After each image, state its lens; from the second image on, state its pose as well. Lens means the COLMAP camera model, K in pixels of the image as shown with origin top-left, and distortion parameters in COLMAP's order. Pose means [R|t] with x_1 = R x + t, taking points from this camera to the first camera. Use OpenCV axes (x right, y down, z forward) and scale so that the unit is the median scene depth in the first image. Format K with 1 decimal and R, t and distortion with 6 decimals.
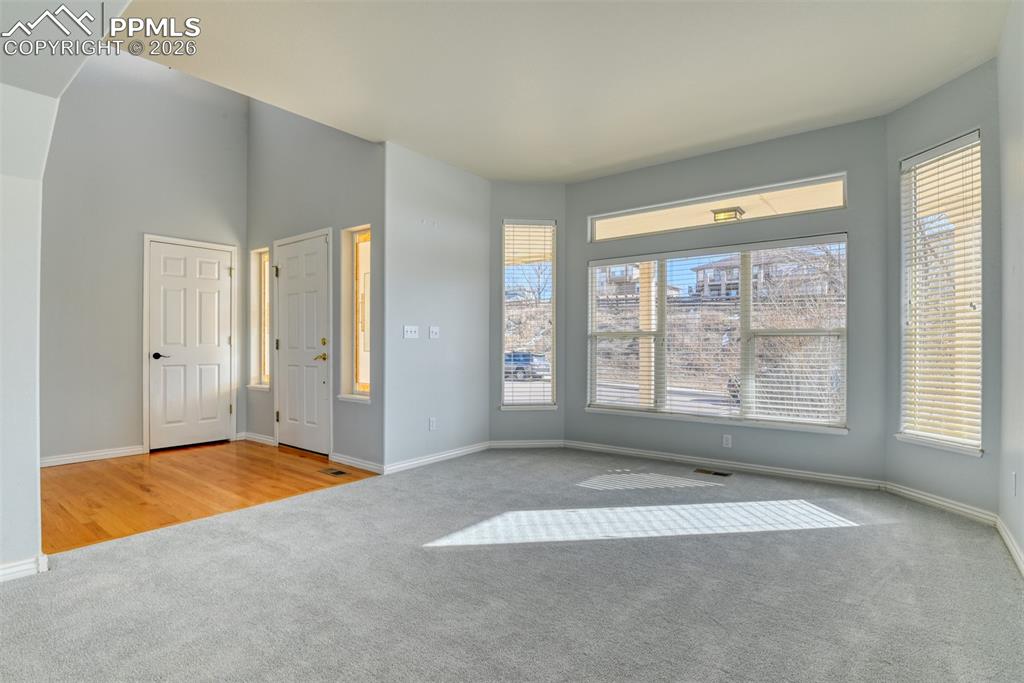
lens RADIAL K [[503.1, 0, 505.1], [0, 503.1, 340.0], [0, 0, 1]] dist [-0.019648, -0.000404]
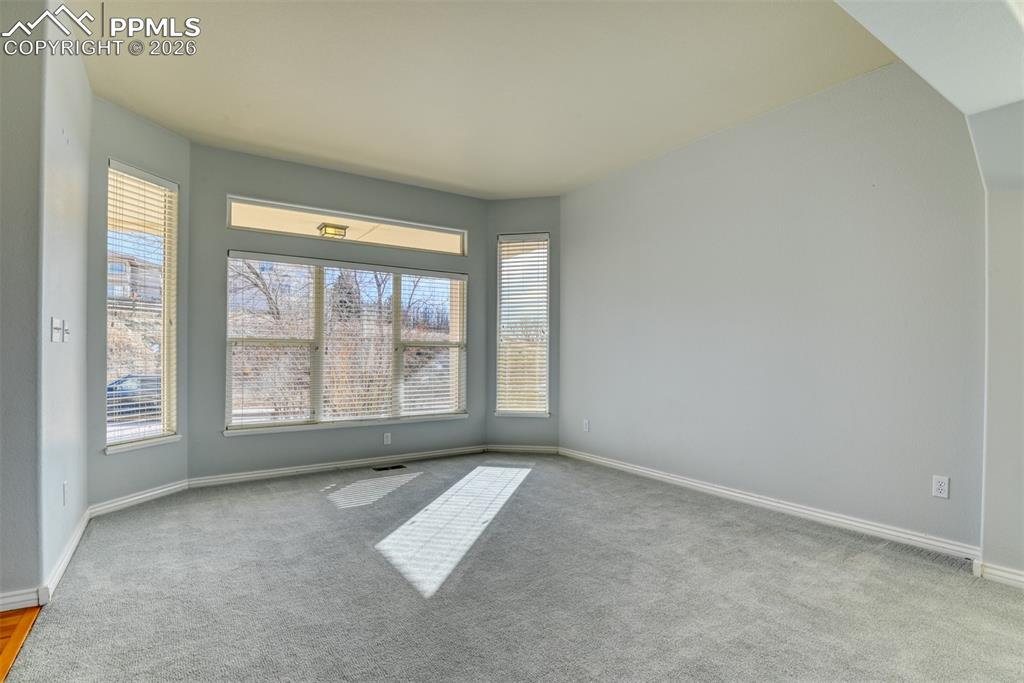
lens RADIAL K [[500.2, 0, 511.1], [0, 500.2, 353.7], [0, 0, 1]] dist [-0.030108, -0.000583]
pose [[0.316322, 0.005072, 0.948638, -0.593869], [-0.008516, 0.999961, -0.002506, 0.011096], [-0.948614, -0.007286, 0.316352, 0.419102]]
